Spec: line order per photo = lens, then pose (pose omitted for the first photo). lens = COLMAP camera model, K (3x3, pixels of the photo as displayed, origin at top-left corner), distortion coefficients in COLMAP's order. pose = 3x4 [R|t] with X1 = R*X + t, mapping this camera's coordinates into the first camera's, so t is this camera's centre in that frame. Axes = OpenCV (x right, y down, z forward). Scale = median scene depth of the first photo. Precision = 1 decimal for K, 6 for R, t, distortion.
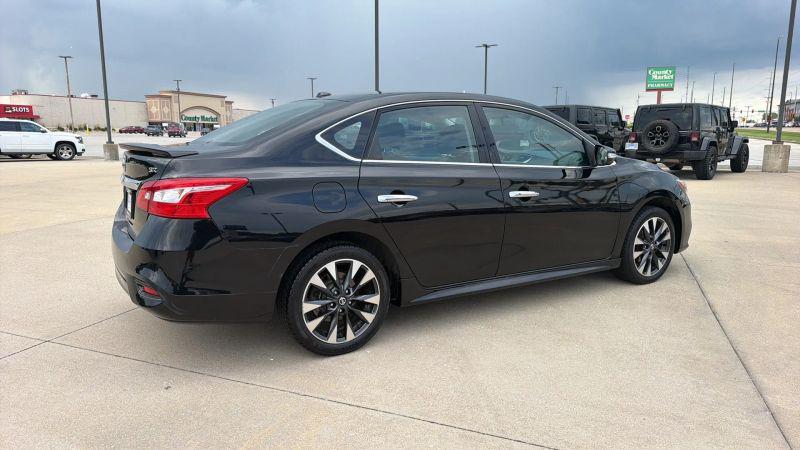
lens RADIAL K [[539.6, 0, 385.5], [0, 539.6, 231.7], [0, 0, 1]] dist [0.052835, -0.067058]
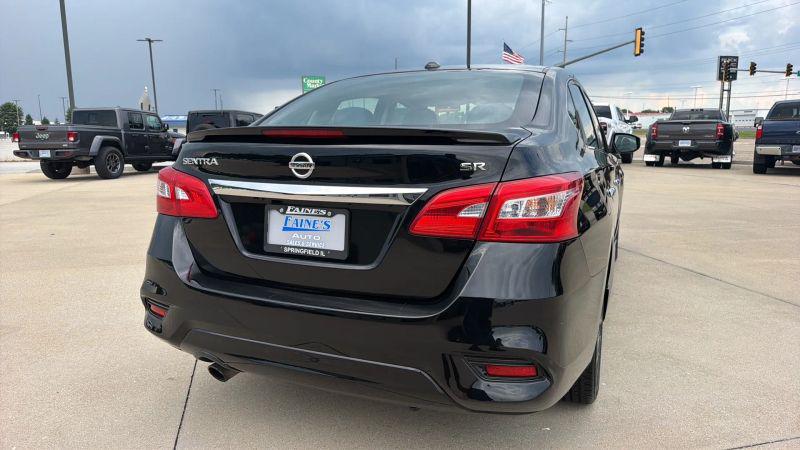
lens RADIAL K [[539.6, 0, 389.4], [0, 539.6, 230.4], [0, 0, 1]] dist [0.052835, -0.067058]
pose [[0.811664, -0.104967, 0.574616, -0.644234], [0.109971, 0.993590, 0.026165, -0.054099], [-0.573679, 0.041954, 0.818005, 0.444935]]
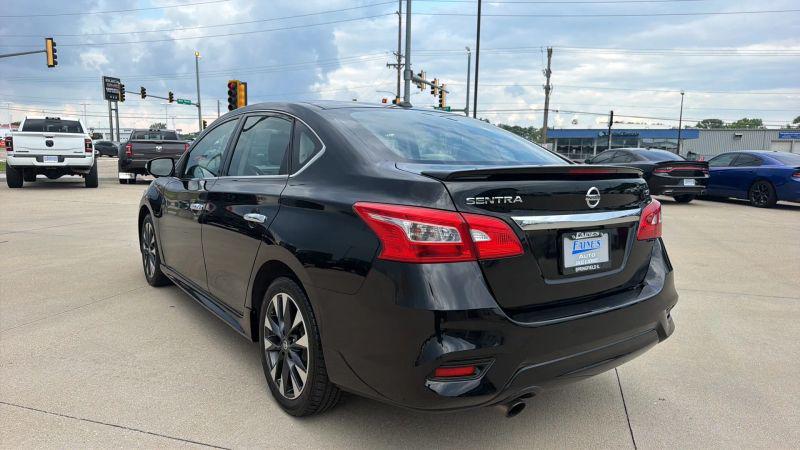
lens RADIAL K [[539.6, 0, 384.9], [0, 539.6, 233.9], [0, 0, 1]] dist [0.052835, -0.067058]
pose [[-0.081801, -0.145046, 0.986038, -0.999556], [0.161003, 0.974435, 0.156696, -0.199563], [-0.983558, 0.171573, -0.056357, 1.150147]]
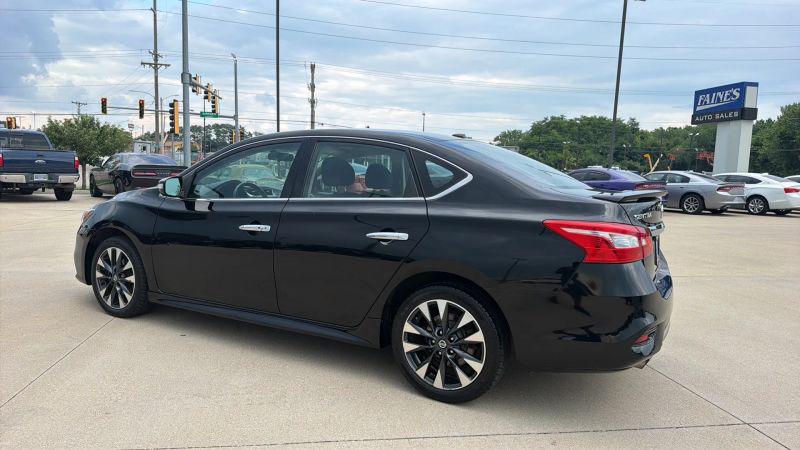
lens RADIAL K [[539.6, 0, 385.2], [0, 539.6, 232.4], [0, 0, 1]] dist [0.052835, -0.067058]
pose [[-0.505321, -0.115435, 0.855176, -0.953221], [0.125645, 0.970609, 0.205260, -0.313078], [-0.853736, 0.211171, -0.475965, 1.693139]]
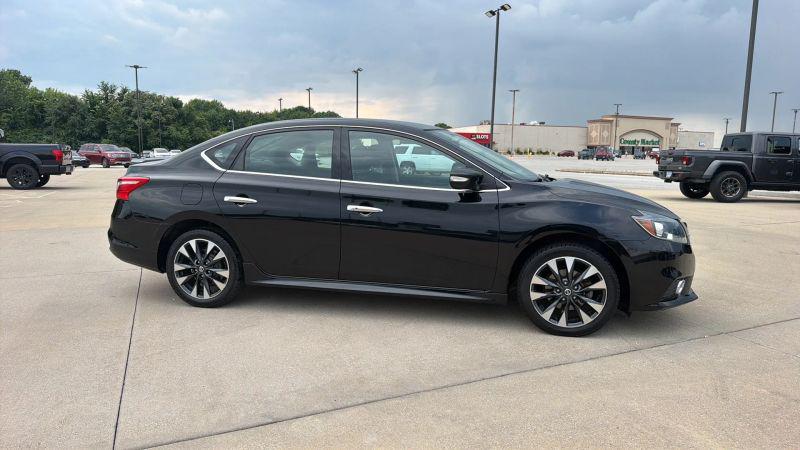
lens RADIAL K [[539.6, 0, 393.8], [0, 539.6, 231.2], [0, 0, 1]] dist [0.052835, -0.067058]
pose [[0.715770, 0.106688, -0.690138, 1.062158], [-0.136622, 0.990557, 0.011434, -0.046503], [0.684841, 0.086103, 0.723587, 0.261176]]
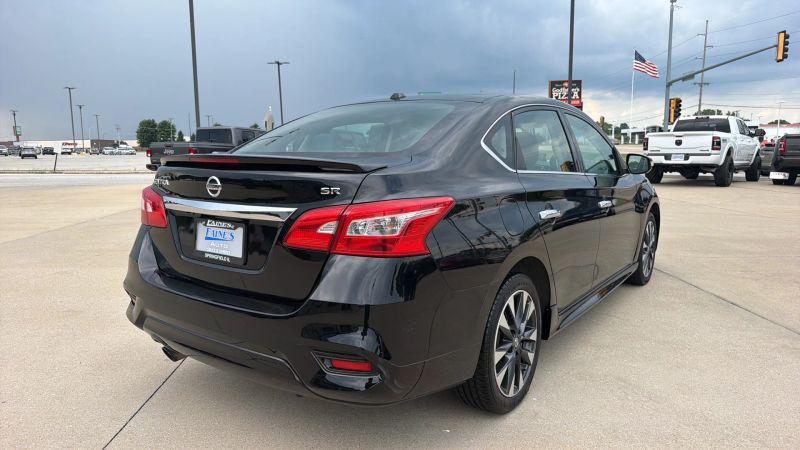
lens RADIAL K [[539.6, 0, 389.8], [0, 539.6, 233.3], [0, 0, 1]] dist [0.052835, -0.067058]
pose [[0.918592, -0.065415, 0.389756, -0.481331], [0.076568, 0.996978, -0.013130, -0.034357], [-0.387719, 0.041904, 0.920825, 0.261537]]
